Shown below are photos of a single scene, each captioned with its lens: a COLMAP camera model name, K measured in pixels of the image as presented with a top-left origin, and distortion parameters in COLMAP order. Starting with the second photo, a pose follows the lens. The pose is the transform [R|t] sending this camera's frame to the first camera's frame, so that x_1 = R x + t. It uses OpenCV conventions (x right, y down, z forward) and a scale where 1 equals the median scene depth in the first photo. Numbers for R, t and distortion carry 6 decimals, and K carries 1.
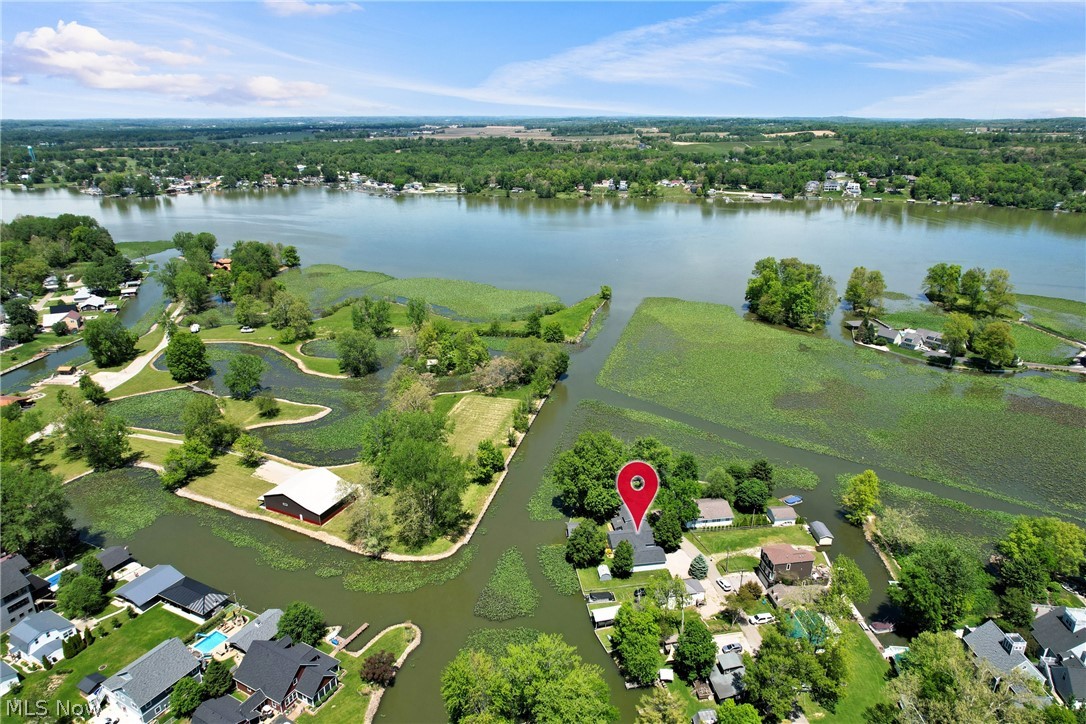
lens RADIAL K [[734.5, 0, 539.2], [0, 734.5, 366.7], [0, 0, 1]] dist [-0.091795, 0.083268]
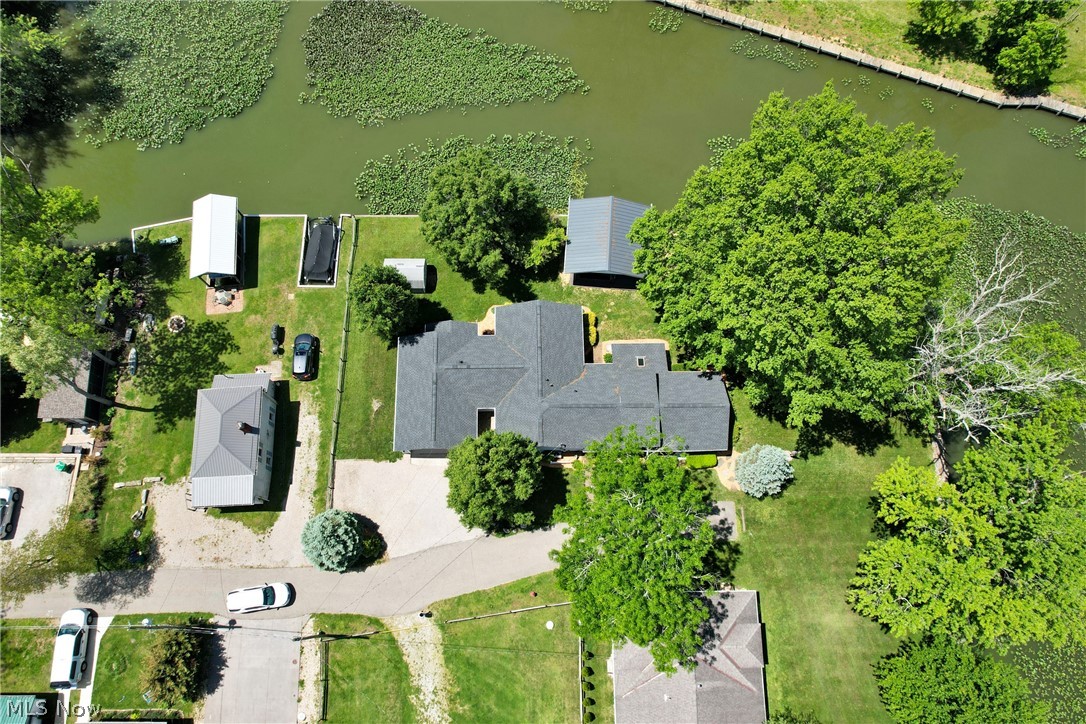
lens RADIAL K [[734.5, 0, 539.2], [0, 734.5, 366.7], [0, 0, 1]] dist [-0.091795, 0.083268]
pose [[-0.137673, 0.943505, -0.301405, 0.223420], [-0.341222, 0.240495, 0.908697, -0.046911], [0.929846, 0.227949, 0.288835, 0.942967]]
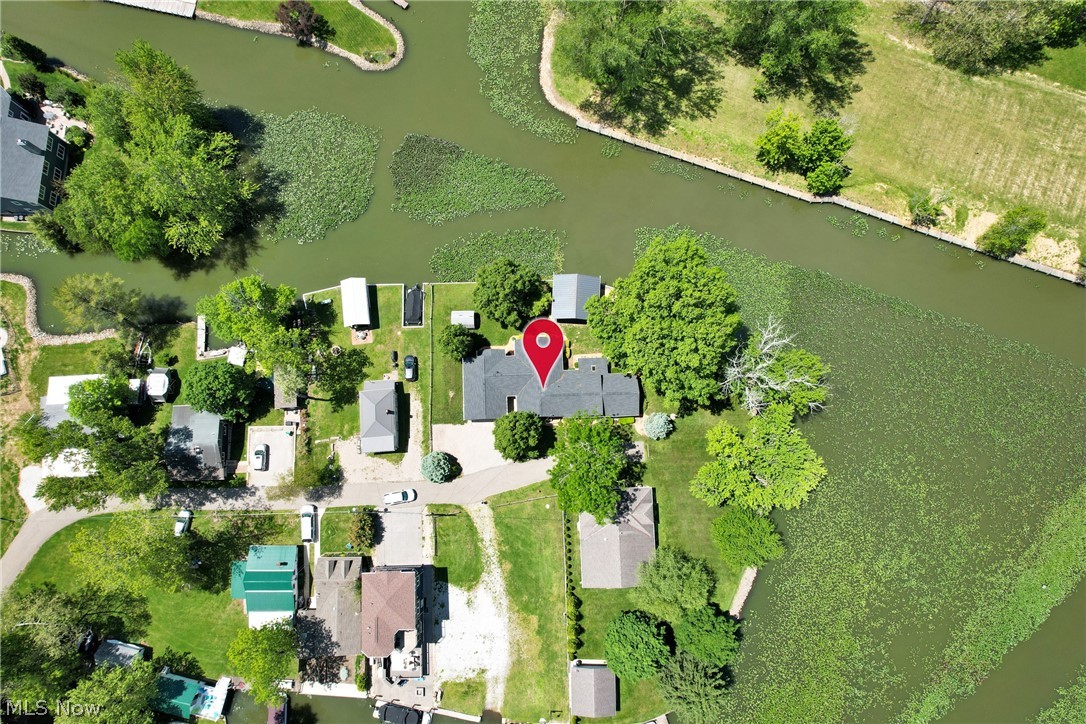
lens RADIAL K [[734.5, 0, 539.2], [0, 734.5, 366.7], [0, 0, 1]] dist [-0.091795, 0.083268]
pose [[-0.114045, 0.977863, -0.175438, 0.227204], [-0.335115, 0.128376, 0.933390, -0.317139], [0.935249, 0.165241, 0.313056, 0.846691]]
